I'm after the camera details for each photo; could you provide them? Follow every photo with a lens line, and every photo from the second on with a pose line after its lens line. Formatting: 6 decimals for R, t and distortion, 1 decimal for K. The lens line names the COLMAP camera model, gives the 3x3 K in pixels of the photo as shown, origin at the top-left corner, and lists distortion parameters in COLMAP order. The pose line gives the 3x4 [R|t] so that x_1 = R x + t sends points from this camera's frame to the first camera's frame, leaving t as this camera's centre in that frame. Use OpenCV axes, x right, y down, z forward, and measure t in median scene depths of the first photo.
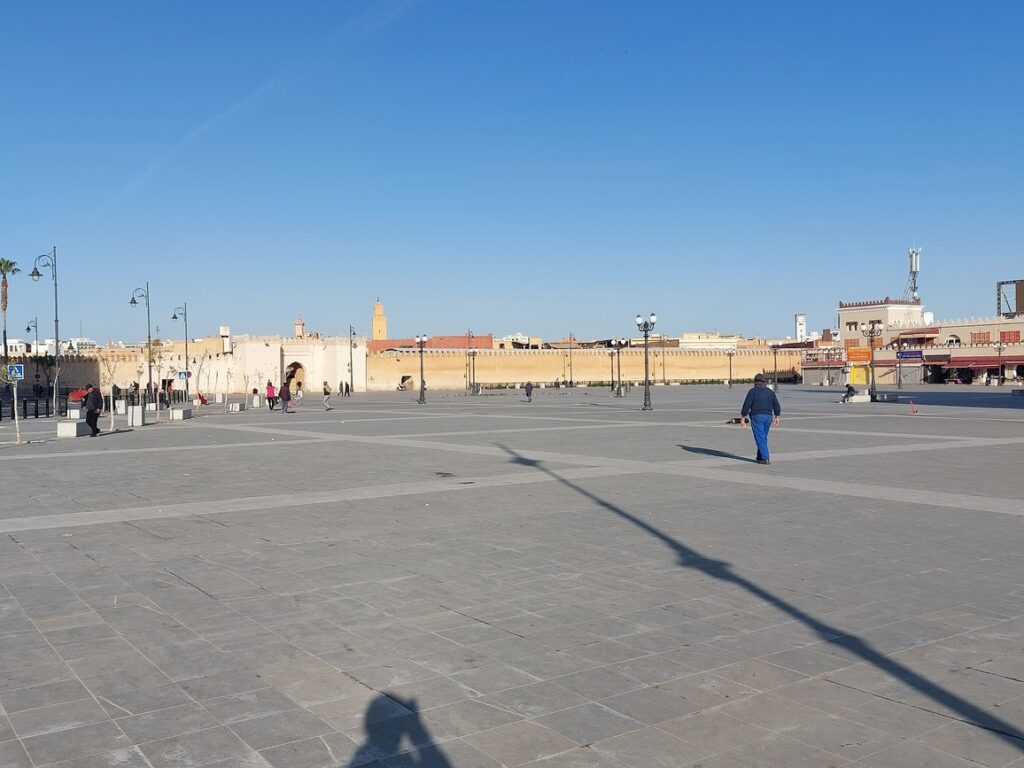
lens RADIAL K [[945.0, 0, 510.7], [0, 945.0, 384.8], [0, 0, 1]] dist [0.015250, 0.000000]
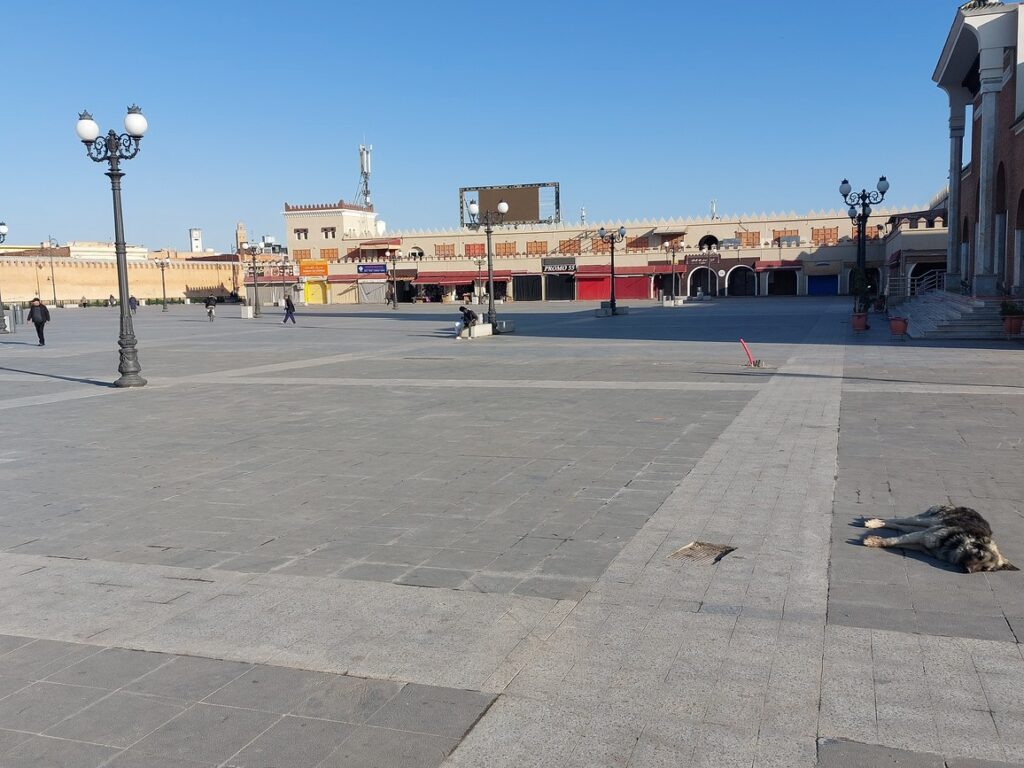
lens RADIAL K [[945.0, 0, 510.6], [0, 945.0, 393.4], [0, 0, 1]] dist [0.015250, 0.000000]
pose [[0.811241, -0.064443, 0.581150, 0.019010], [0.009746, 0.995260, 0.096759, -0.001222], [-0.584631, -0.072831, 0.808024, 0.222982]]
